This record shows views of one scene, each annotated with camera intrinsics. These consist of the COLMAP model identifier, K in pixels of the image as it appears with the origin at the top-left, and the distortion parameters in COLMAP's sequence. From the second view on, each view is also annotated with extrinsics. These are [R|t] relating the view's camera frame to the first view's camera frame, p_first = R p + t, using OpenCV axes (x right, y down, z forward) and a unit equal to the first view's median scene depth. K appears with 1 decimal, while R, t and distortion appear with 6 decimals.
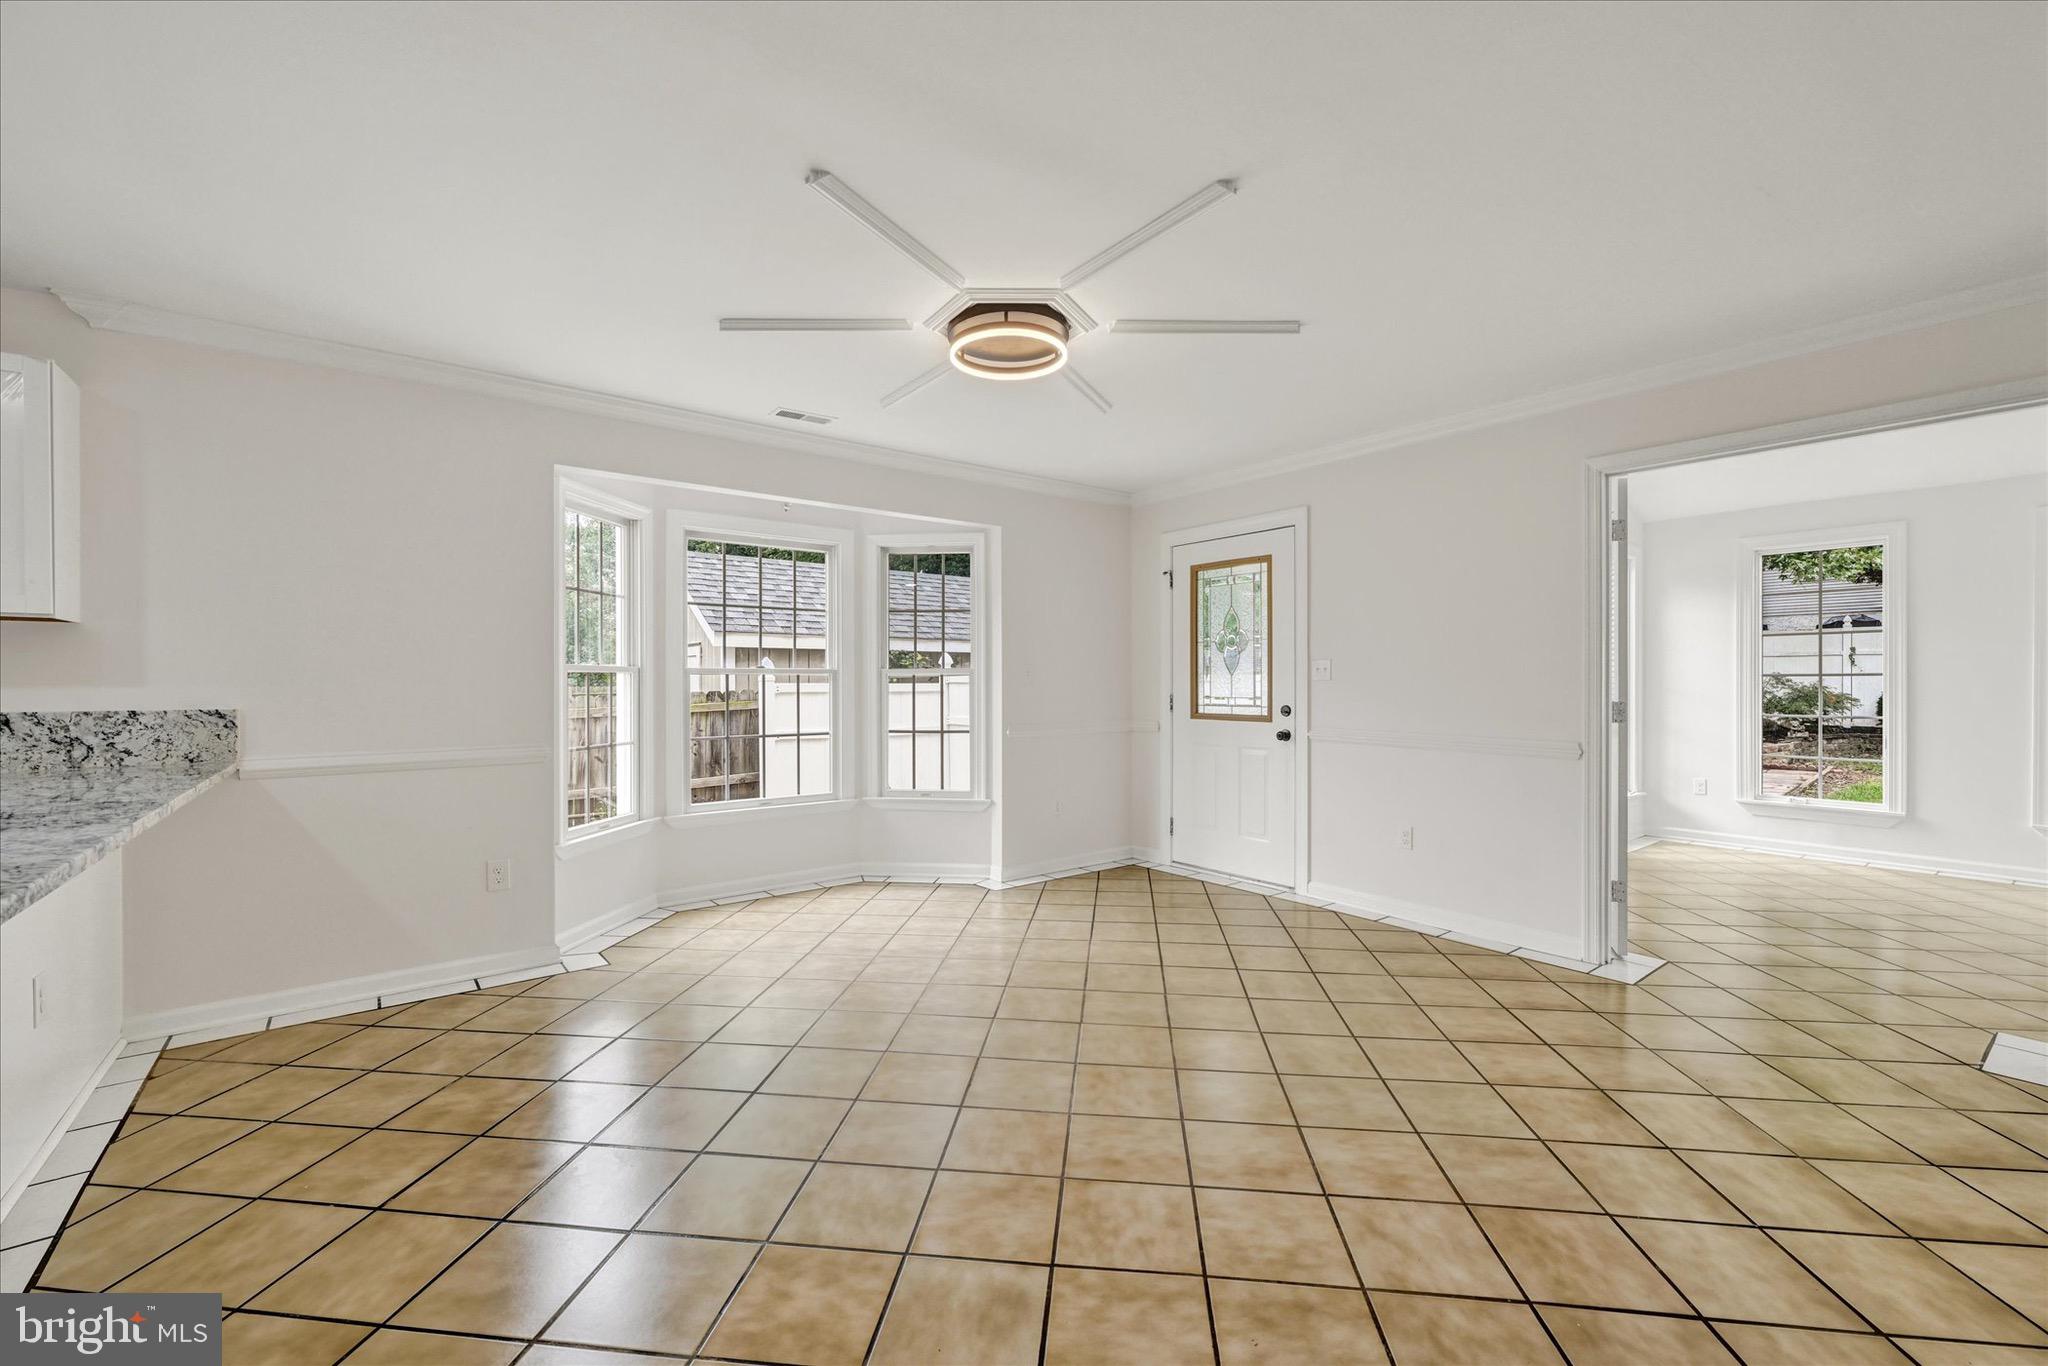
lens RADIAL K [[840.1, 0, 1020.5], [0, 840.1, 685.7], [0, 0, 1]] dist [0.000111, 0.000504]
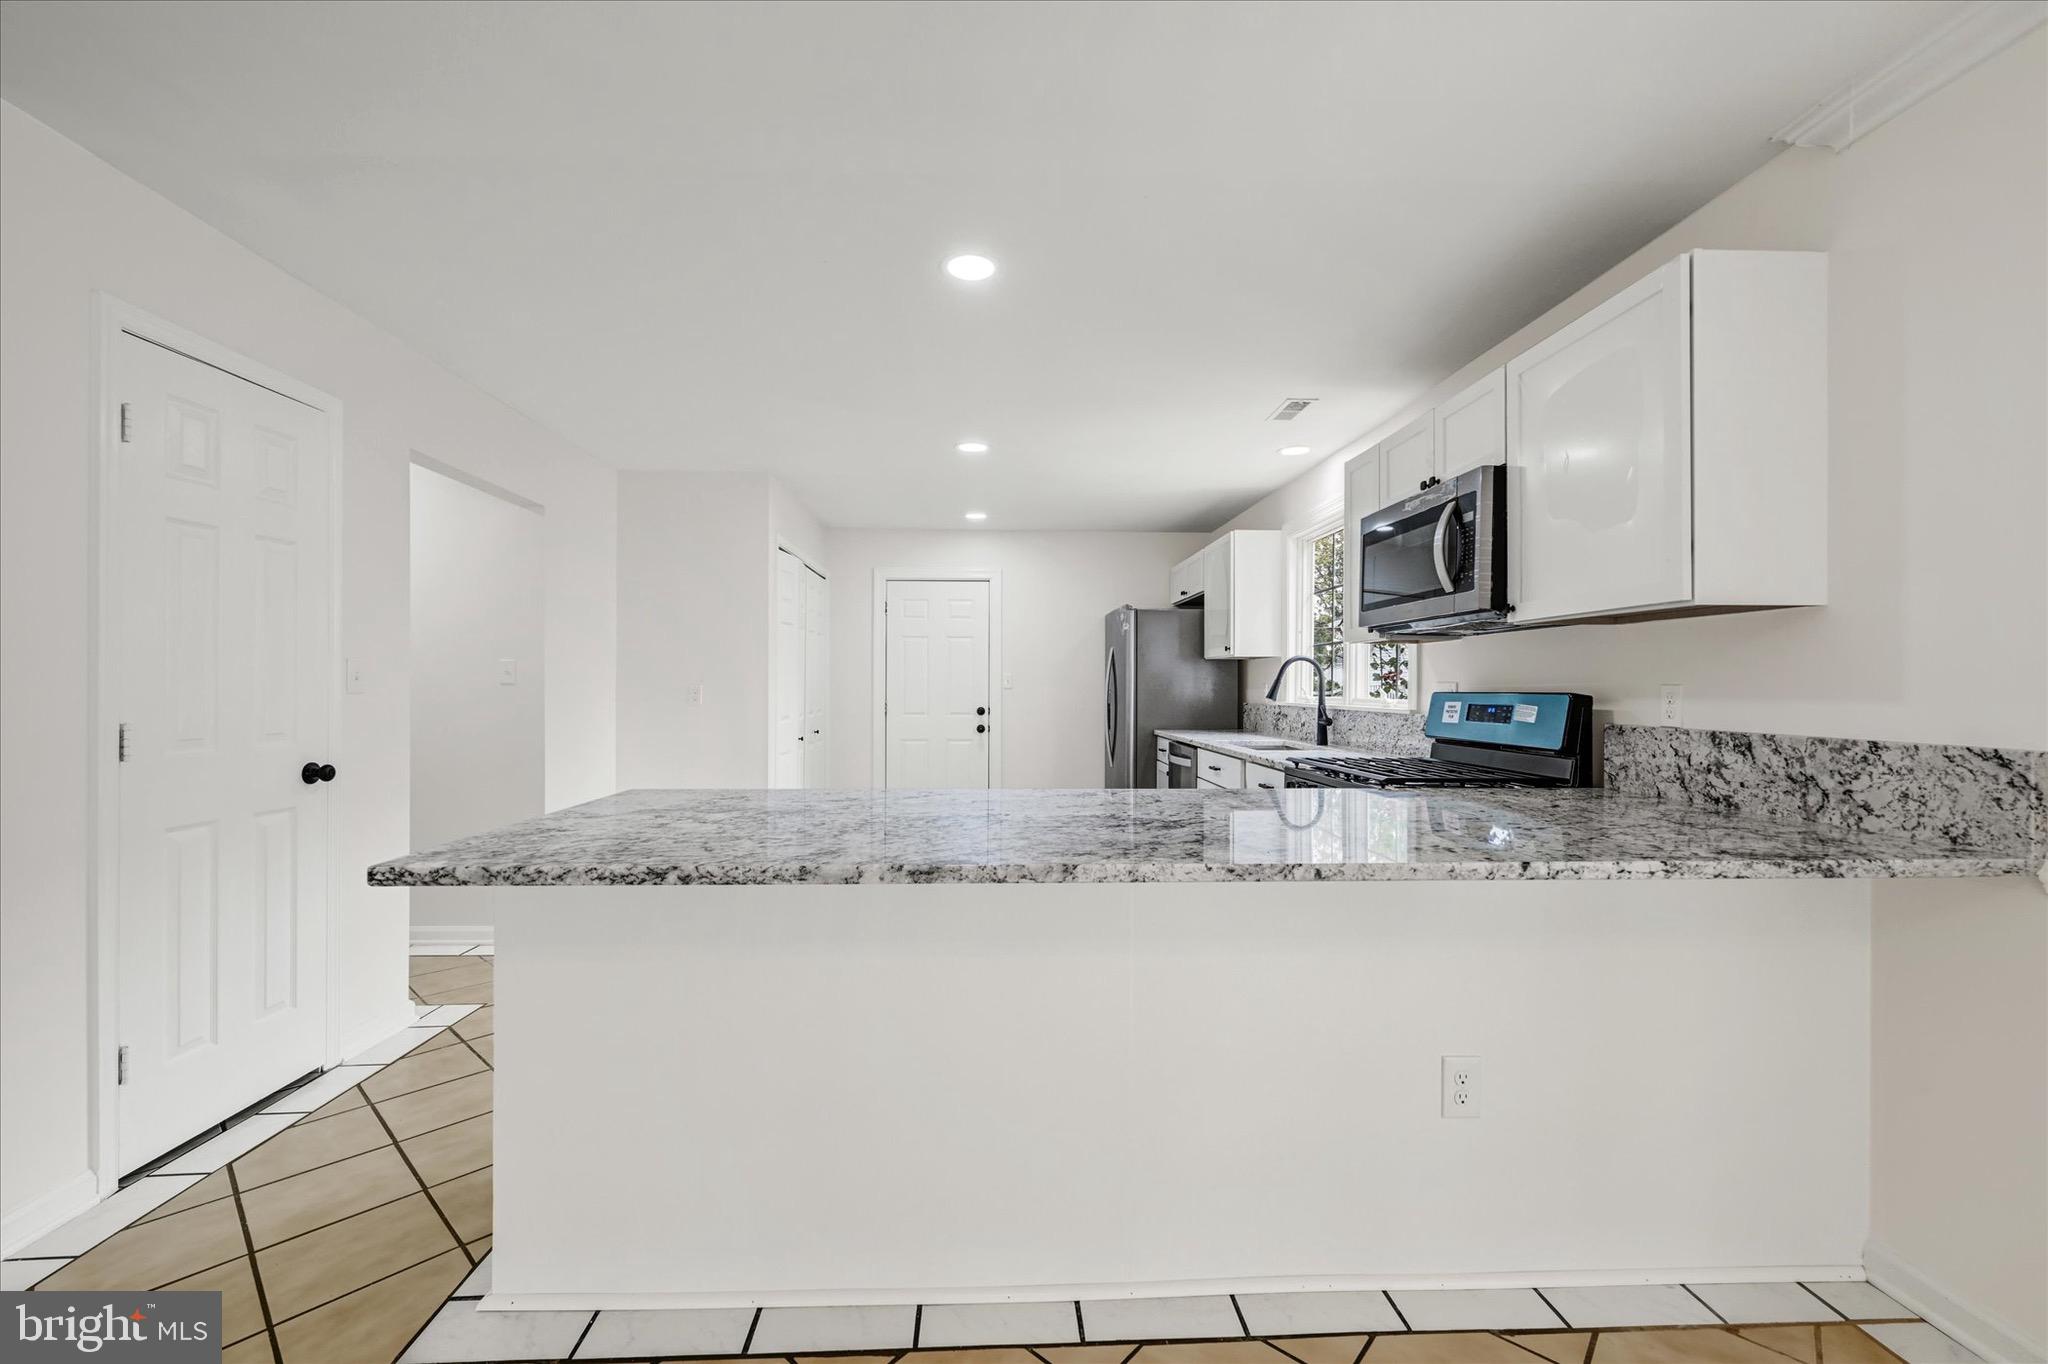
lens RADIAL K [[835.4, 0, 1021.3], [0, 835.4, 683.6], [0, 0, 1]] dist [0.001002, 0.000350]
pose [[-0.569837, -0.001072, -0.821757, -0.132186], [-0.004775, 0.999987, 0.002006, -0.006524], [0.821744, 0.005067, -0.569835, 0.532160]]
